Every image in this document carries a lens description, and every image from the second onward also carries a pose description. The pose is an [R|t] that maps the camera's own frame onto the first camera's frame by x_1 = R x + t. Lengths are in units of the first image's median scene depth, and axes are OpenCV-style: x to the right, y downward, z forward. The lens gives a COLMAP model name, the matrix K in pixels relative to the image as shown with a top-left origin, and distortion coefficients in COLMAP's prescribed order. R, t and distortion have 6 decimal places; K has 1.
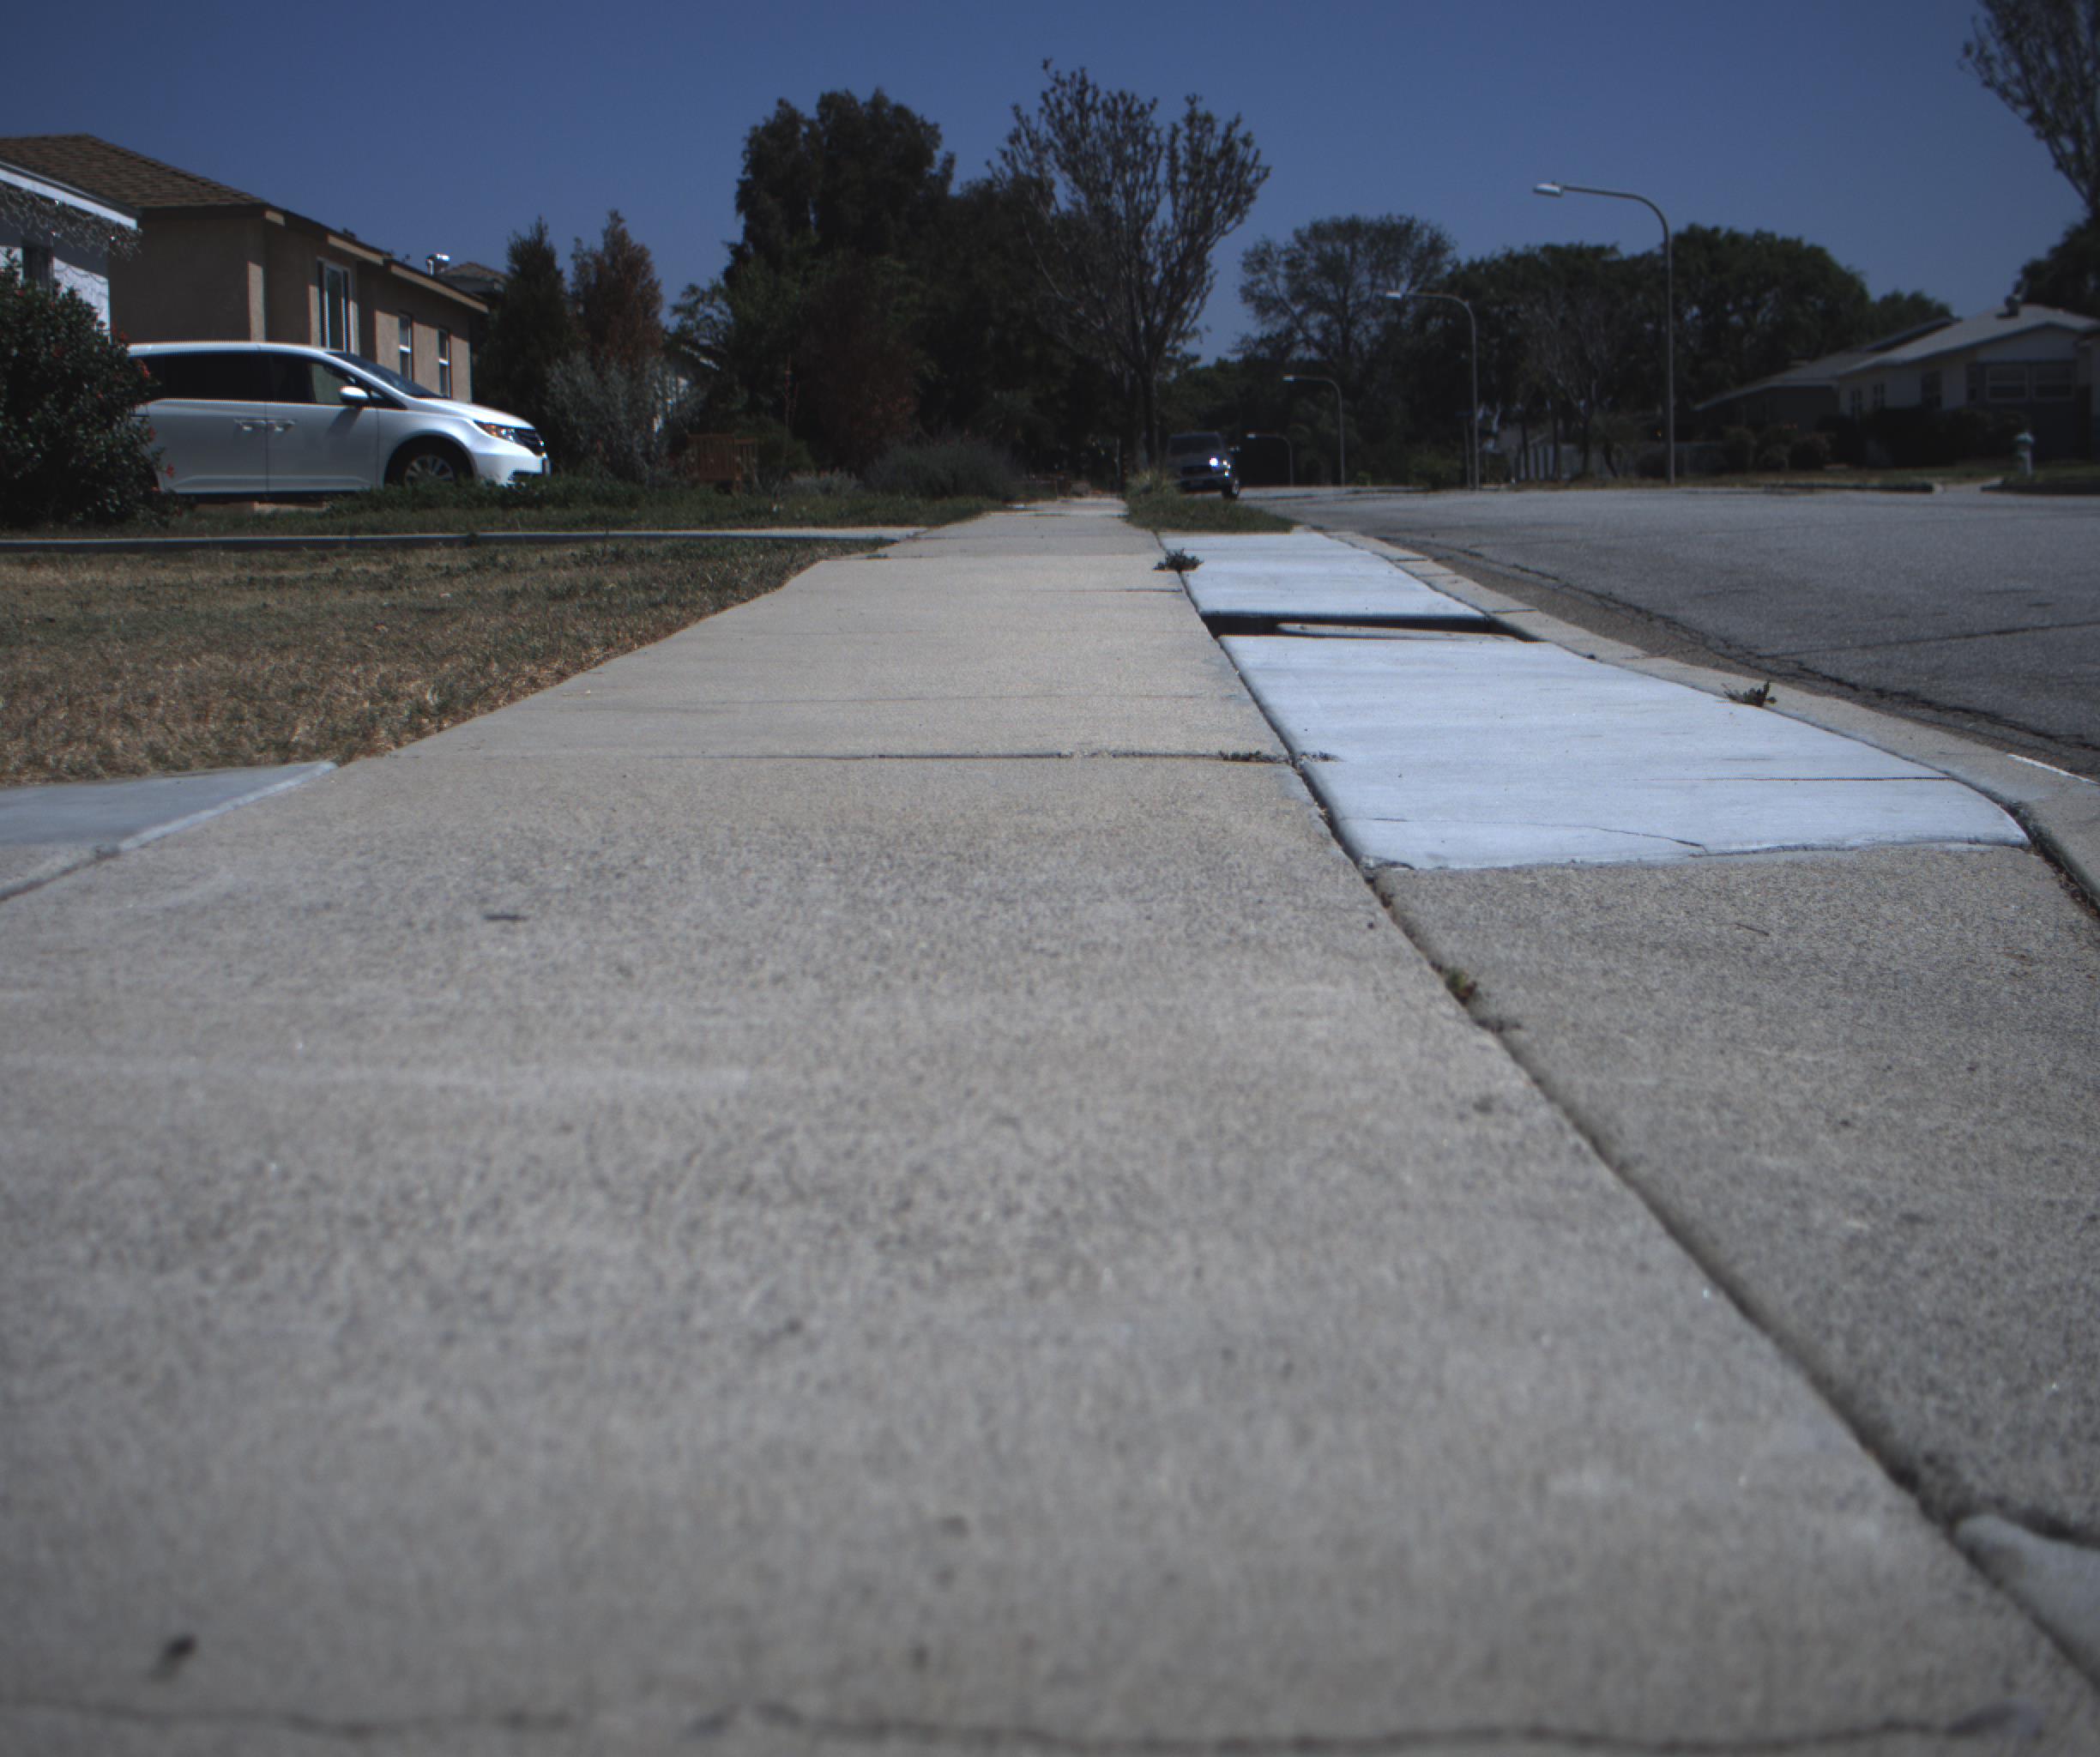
lens RADIAL K [[3899.9, 0, 1026.8], [0, 3899.9, 836.1], [0, 0, 1]] dist [-0.177376, 0.904936]
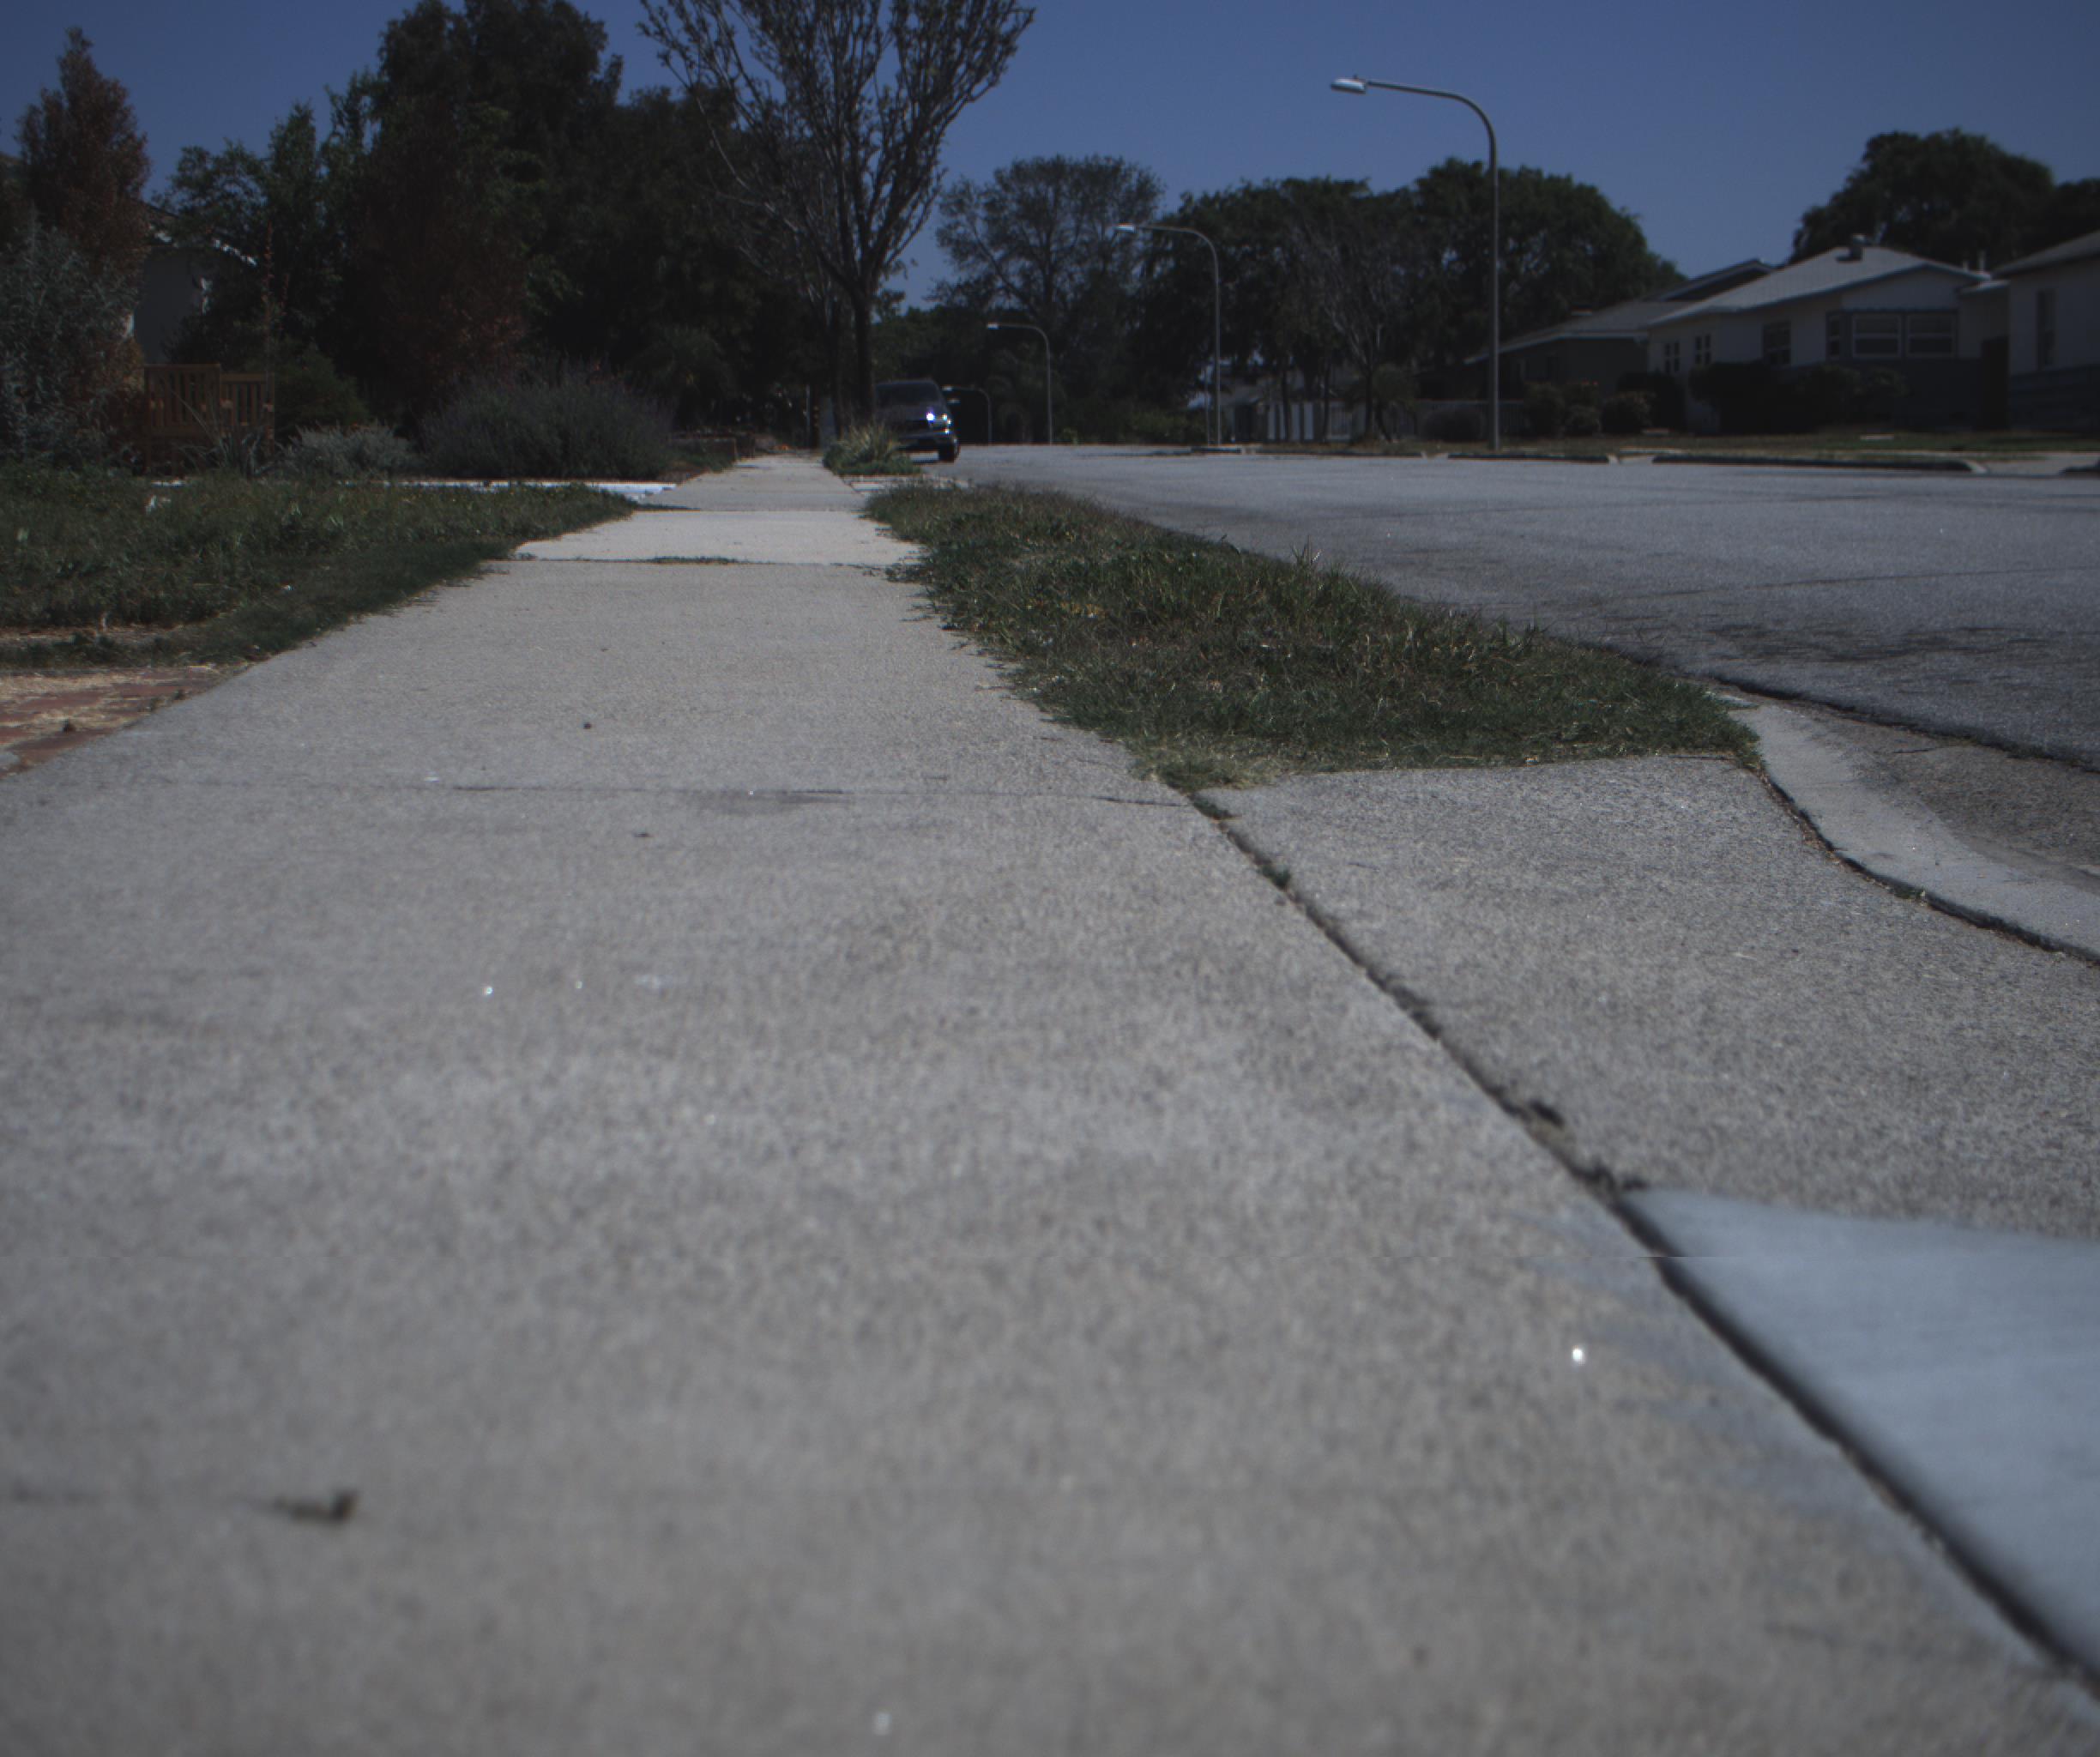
lens RADIAL K [[3899.9, 0, 1026.8], [0, 3899.9, 836.1], [0, 0, 1]] dist [-0.177376, 0.904936]
pose [[0.996639, 0.005796, 0.081711, 0.001547], [-0.006771, 0.999909, 0.011662, -0.012991], [-0.081636, -0.012176, 0.996588, 0.134555]]
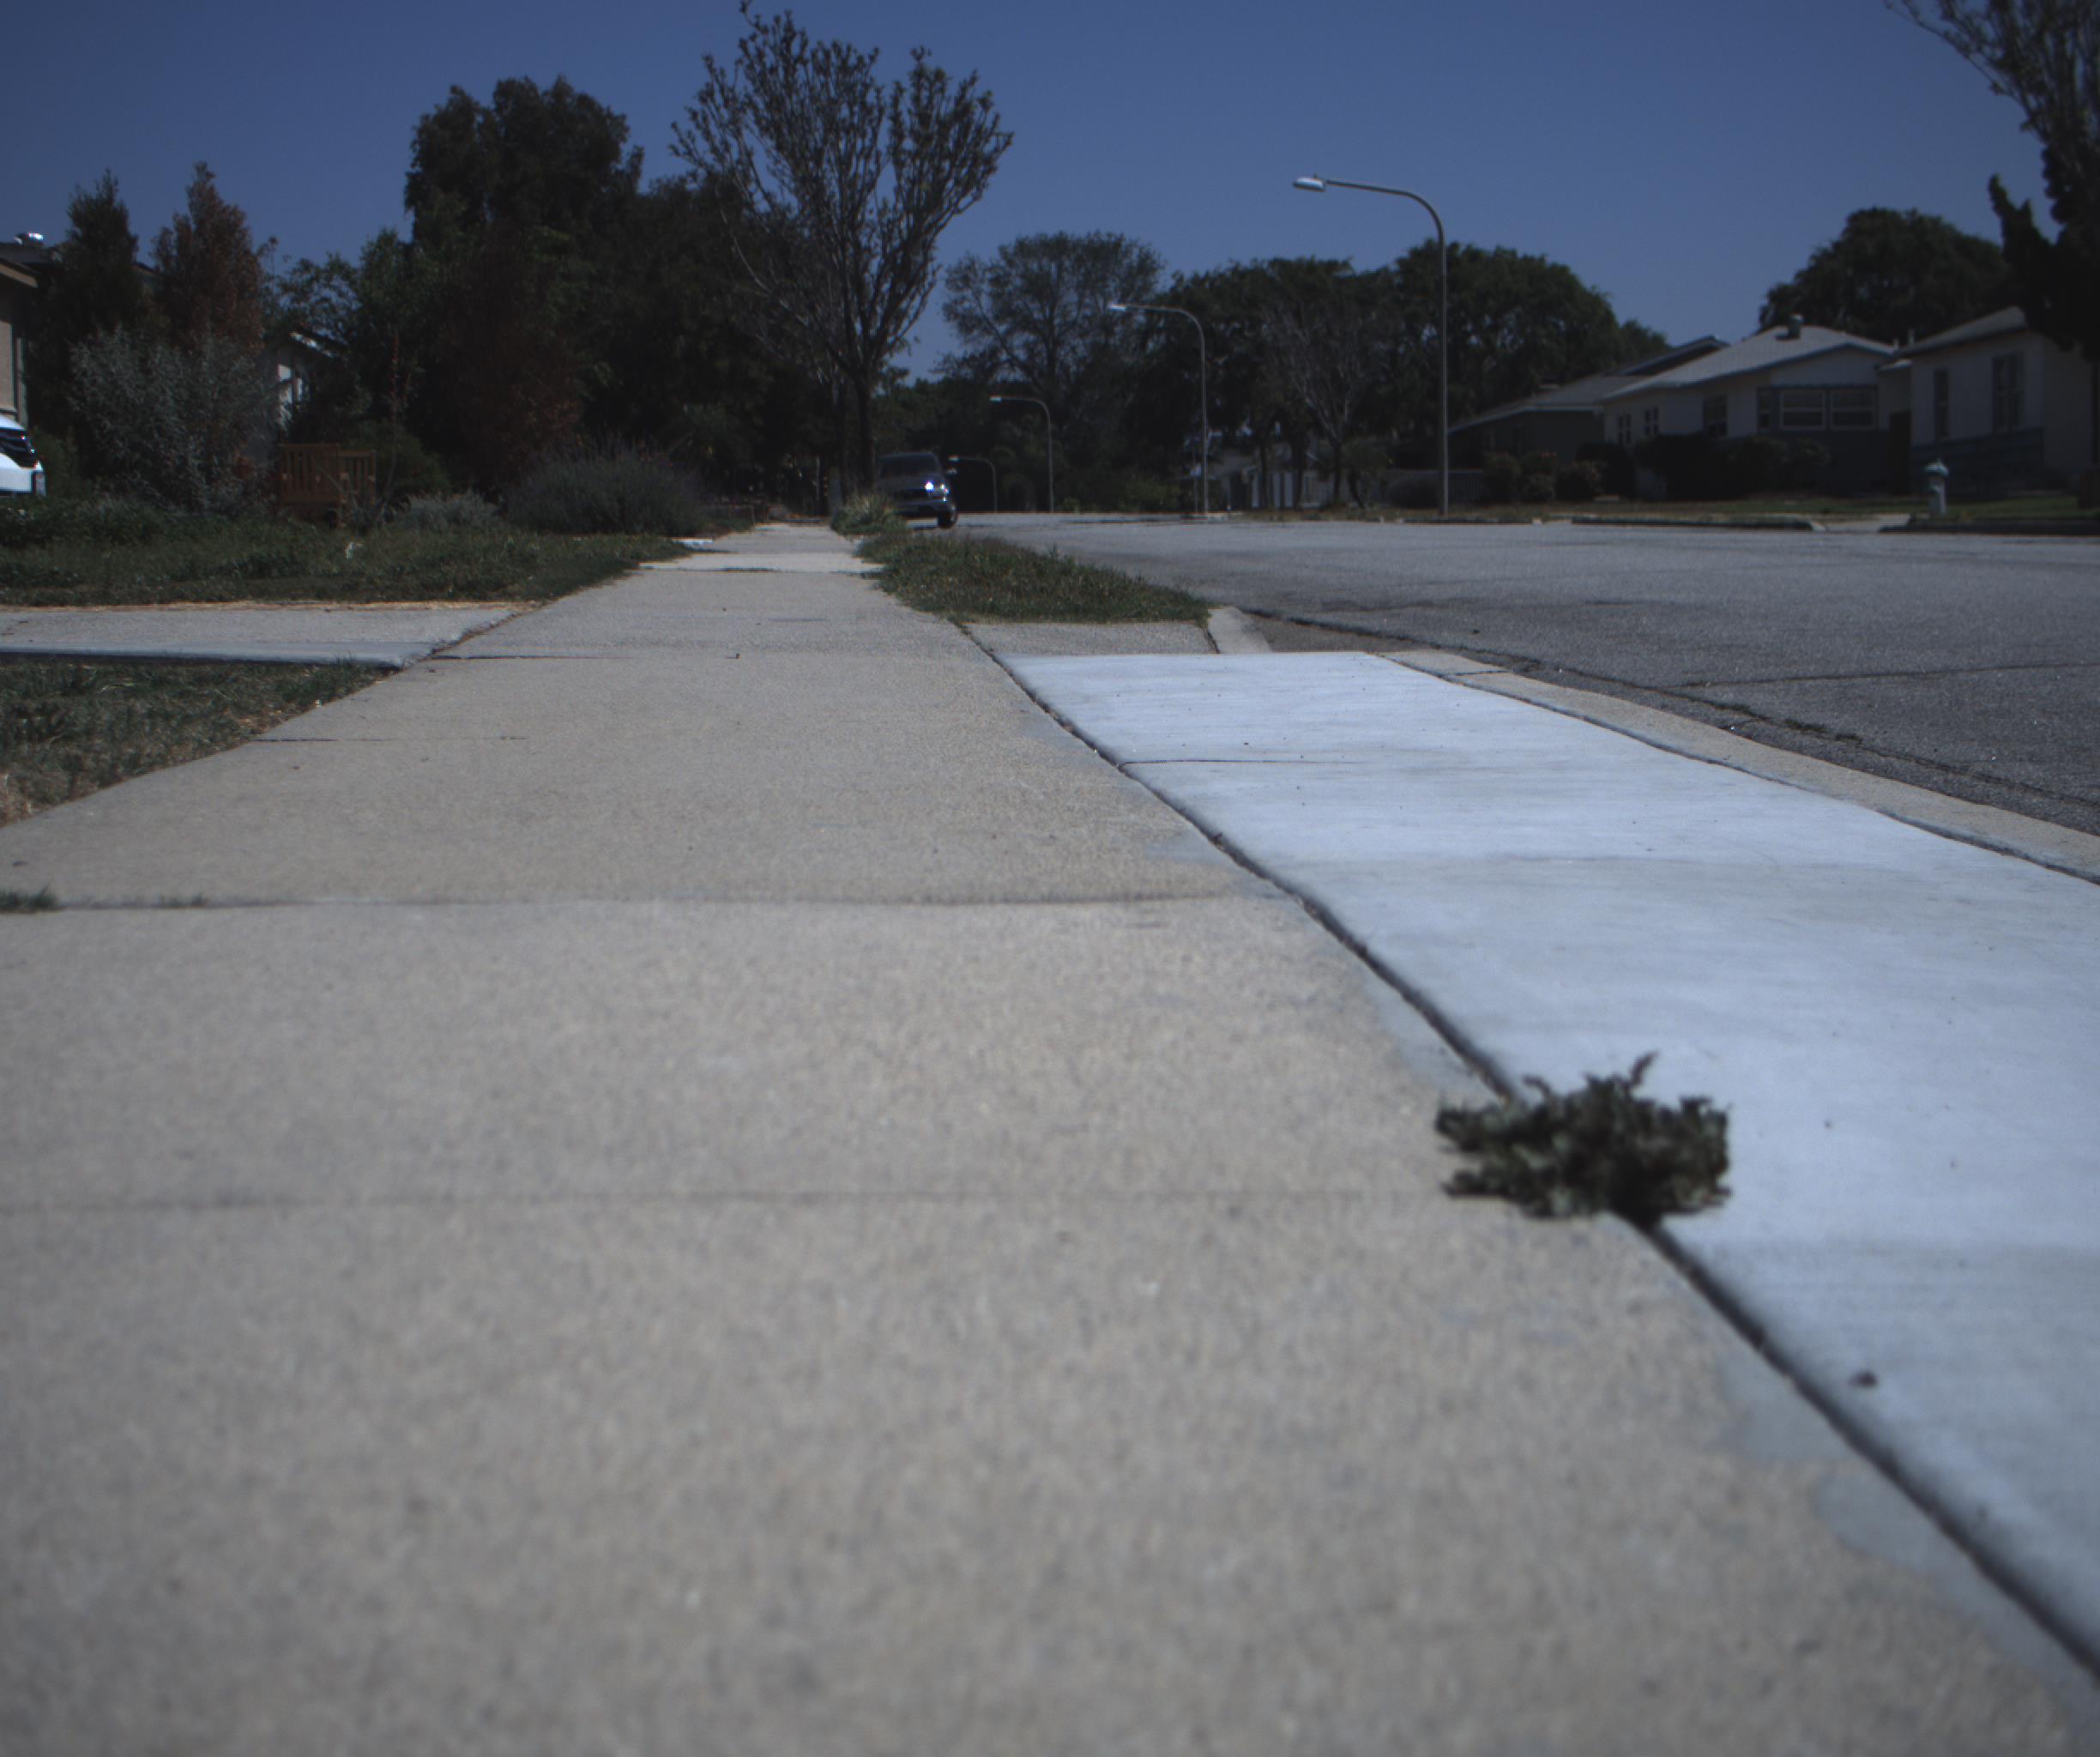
lens RADIAL K [[3899.9, 0, 1026.8], [0, 3899.9, 836.1], [0, 0, 1]] dist [-0.177376, 0.904936]
pose [[0.996865, 0.005296, 0.078949, 0.000290], [-0.004830, 0.999970, -0.006095, -0.007858], [-0.078979, 0.005695, 0.996860, 0.081421]]
